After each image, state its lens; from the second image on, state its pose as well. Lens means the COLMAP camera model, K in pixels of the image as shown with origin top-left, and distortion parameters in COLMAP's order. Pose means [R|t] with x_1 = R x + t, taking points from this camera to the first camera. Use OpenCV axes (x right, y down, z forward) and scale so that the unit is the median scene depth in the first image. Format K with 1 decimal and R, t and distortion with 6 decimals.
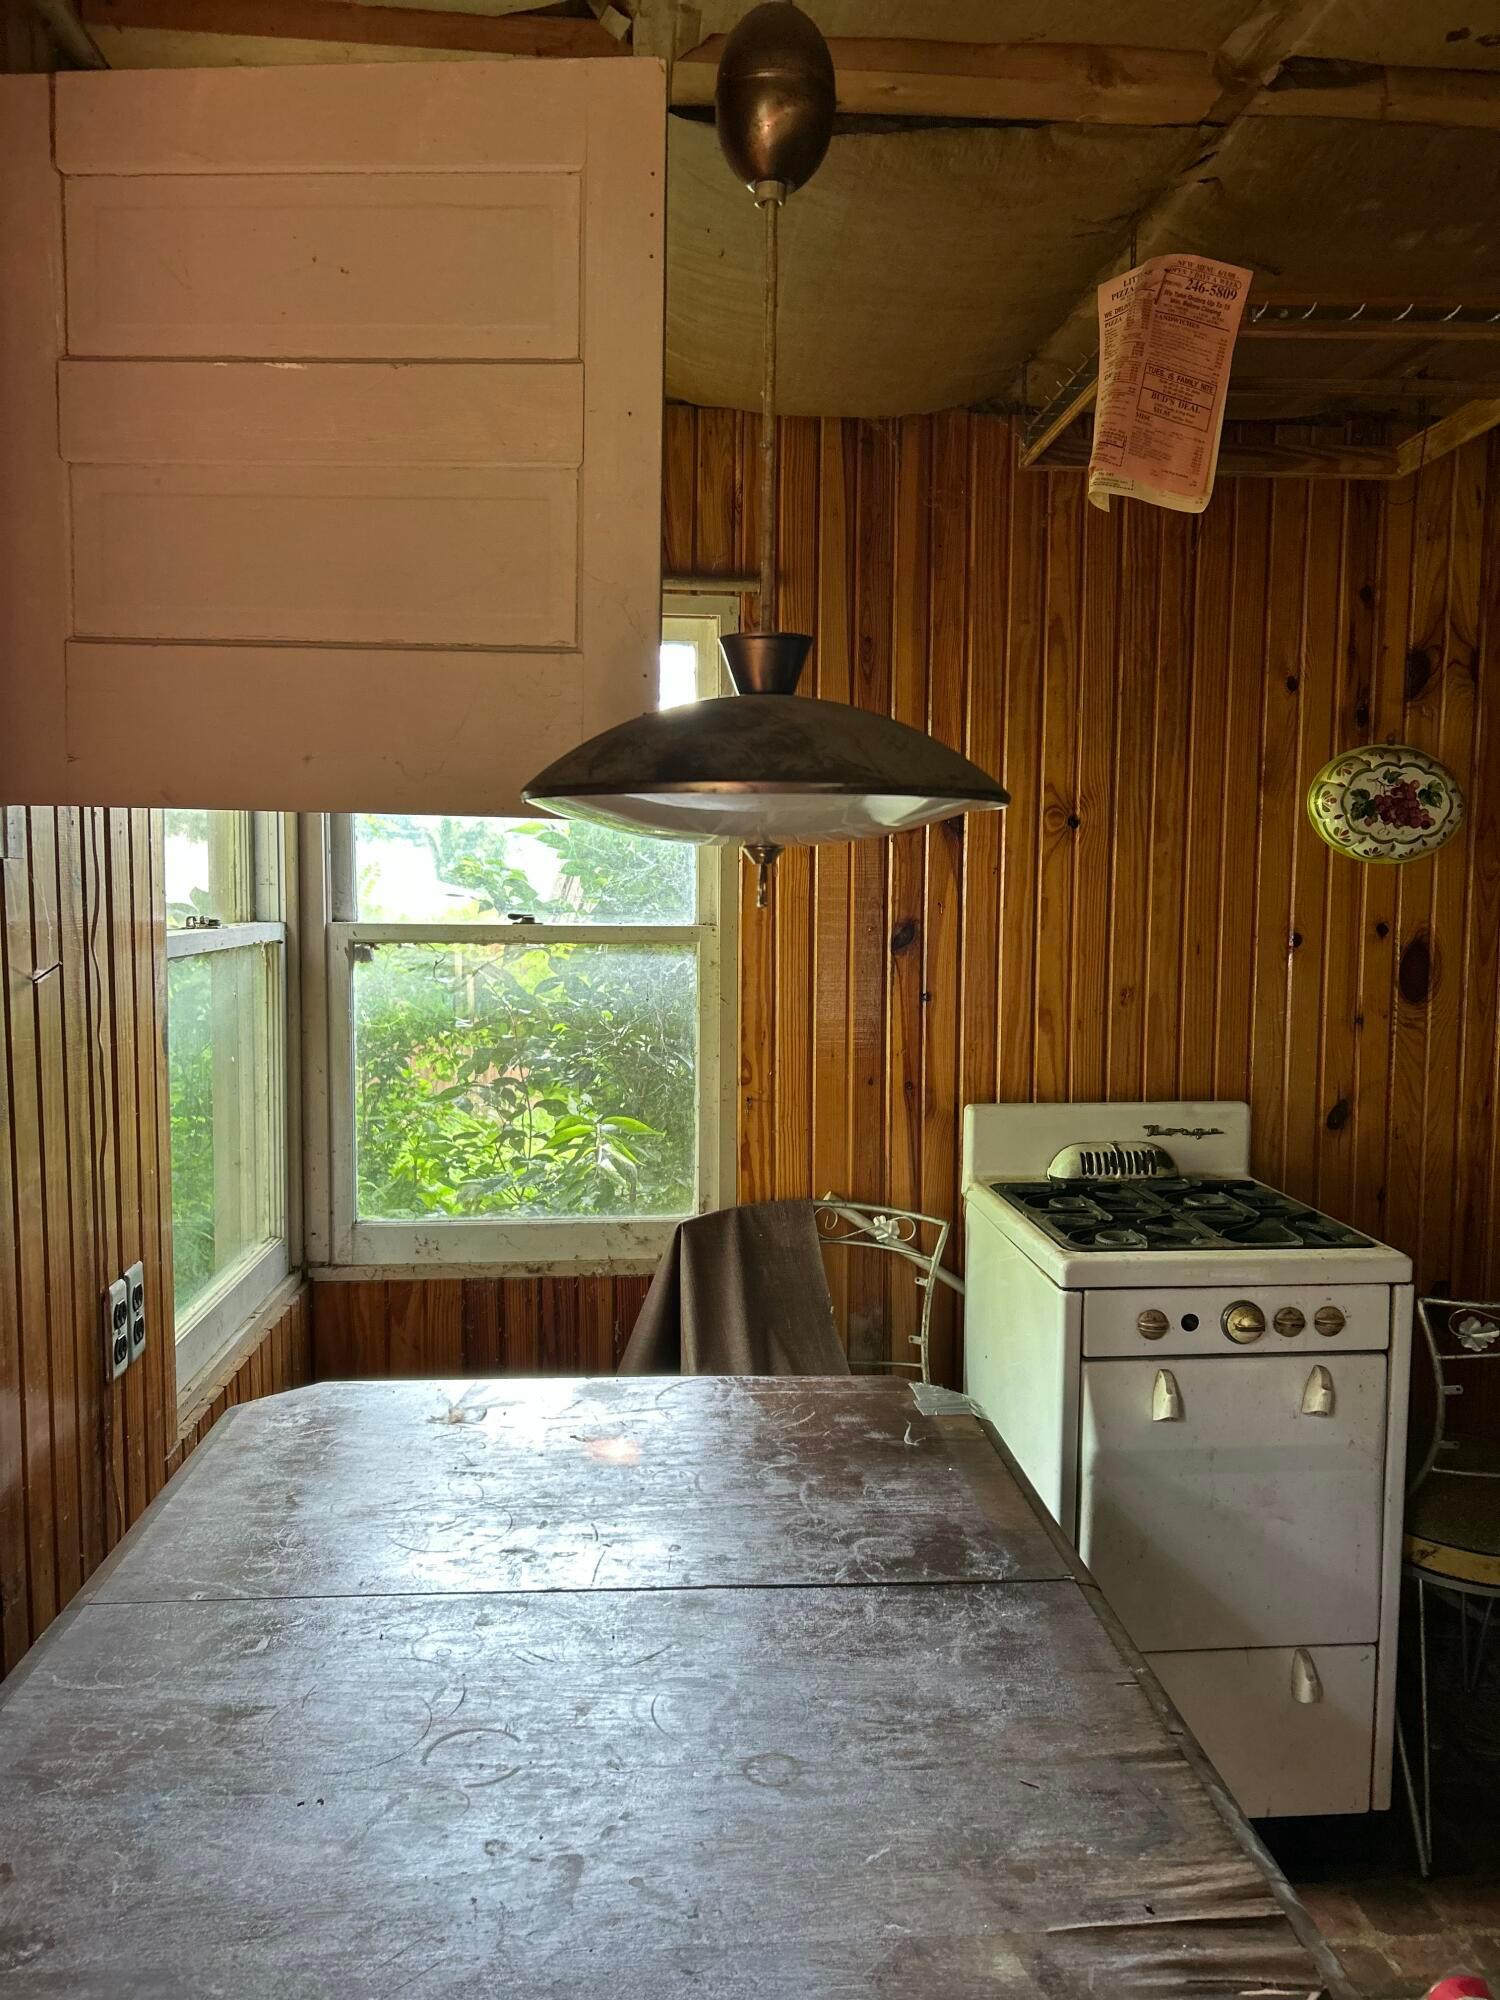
lens RADIAL K [[1513.4, 0, 764.0], [0, 1513.4, 1002.8], [0, 0, 1]] dist [0.049262, -0.059709]
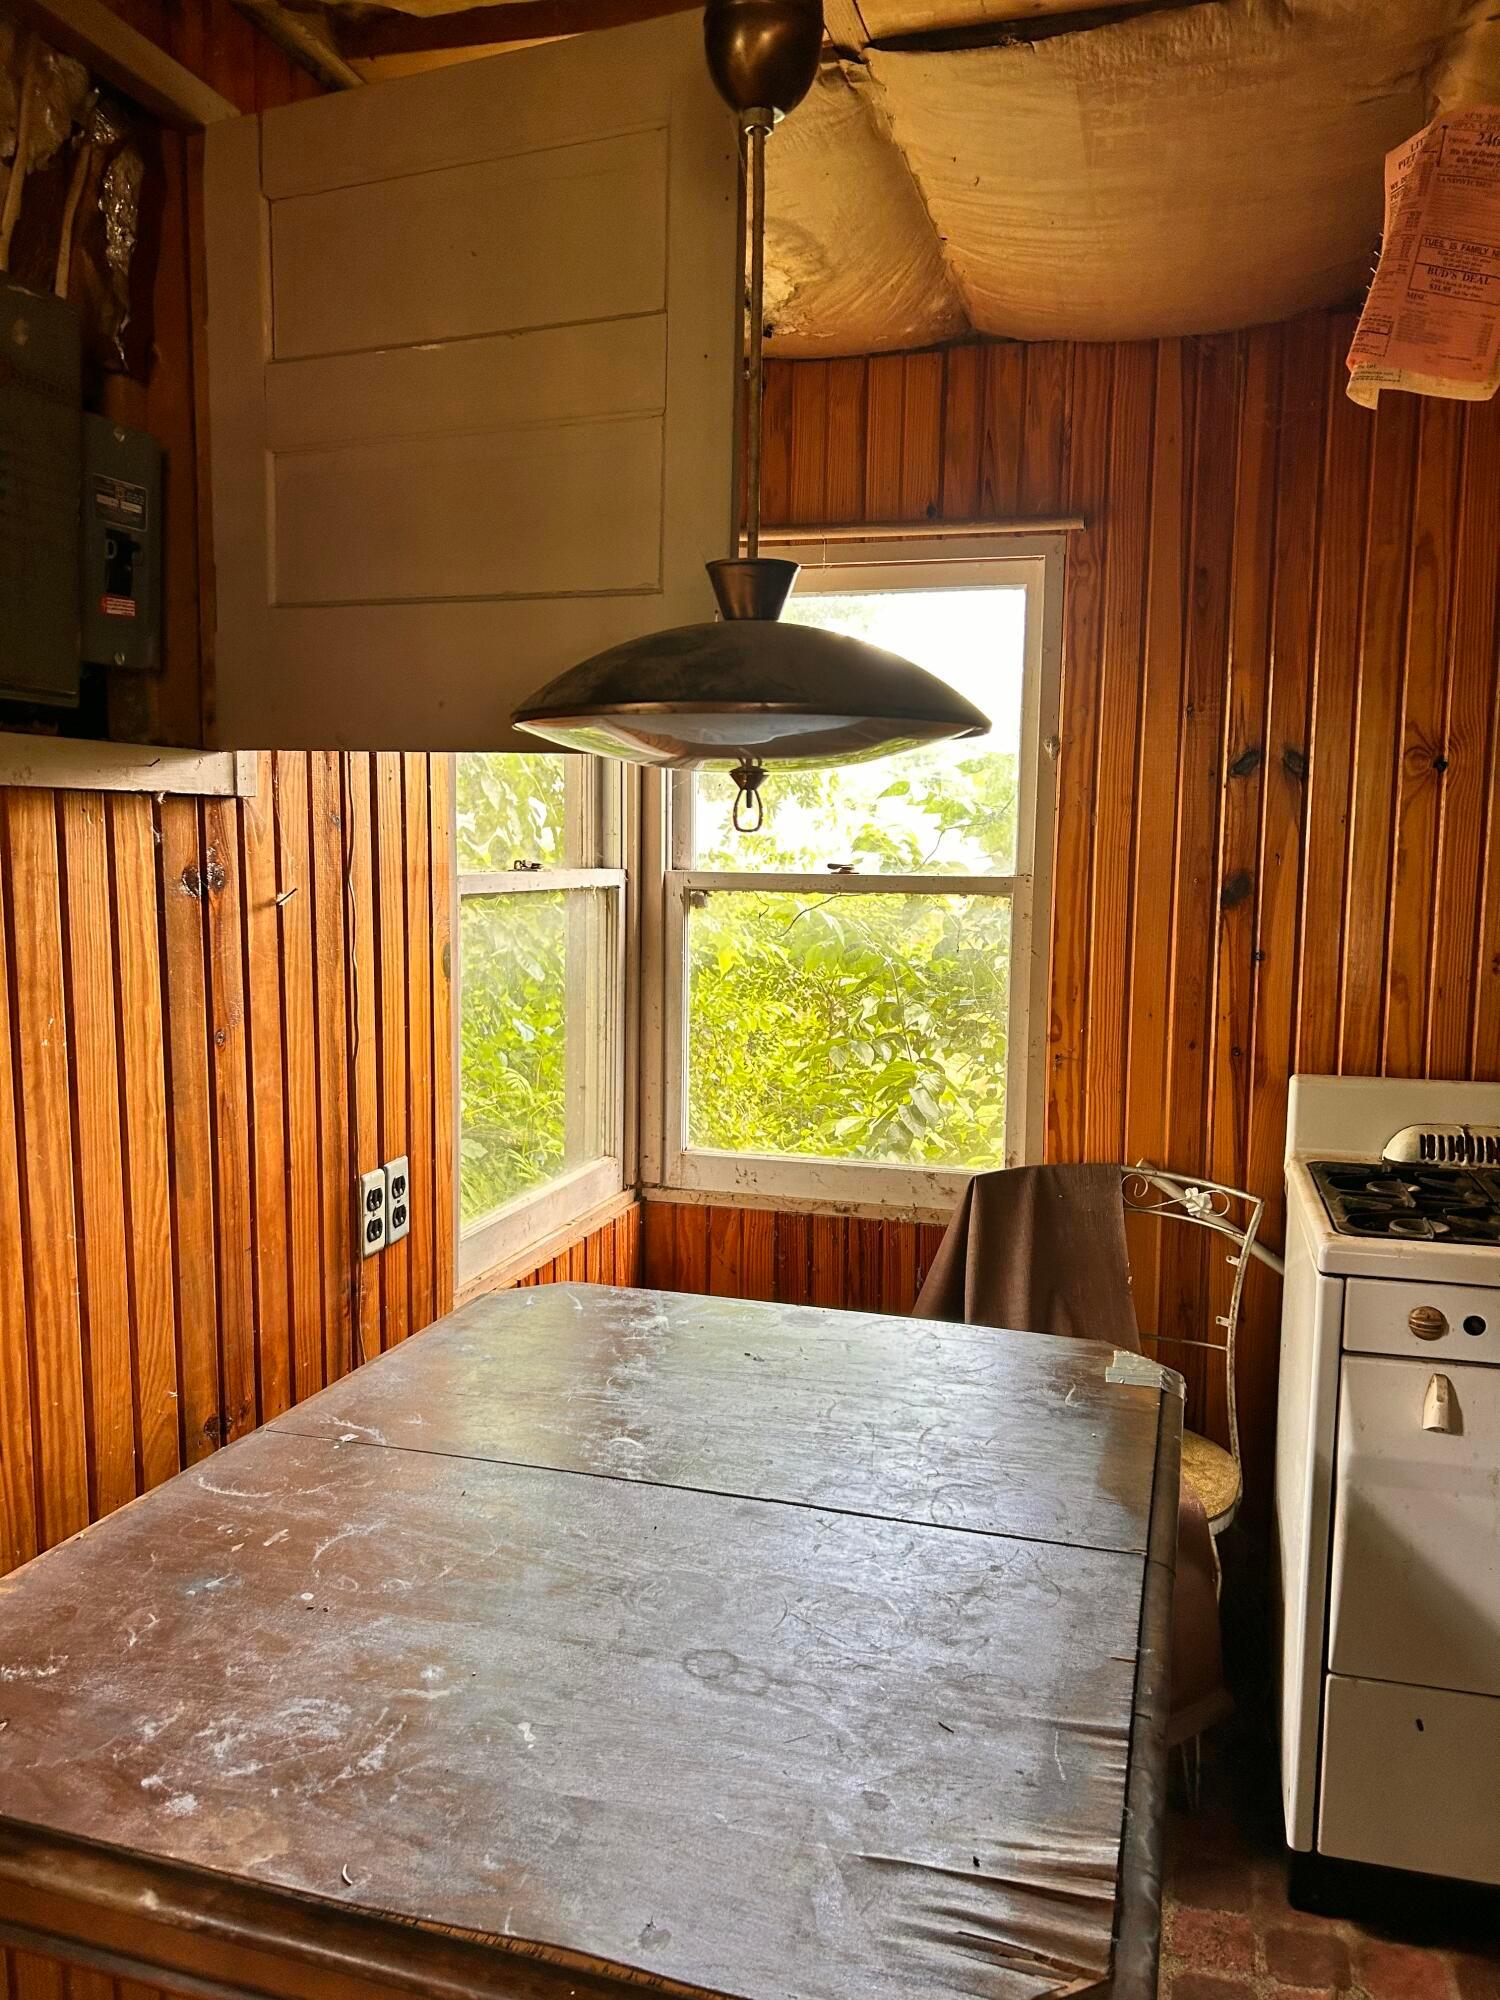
lens RADIAL K [[1513.4, 0, 758.4], [0, 1513.4, 1009.3], [0, 0, 1]] dist [0.049262, -0.059709]
pose [[0.934230, 0.042723, -0.354103, 0.156790], [-0.033953, 0.998944, 0.030945, 0.010043], [0.355051, -0.016887, 0.934694, 0.019808]]
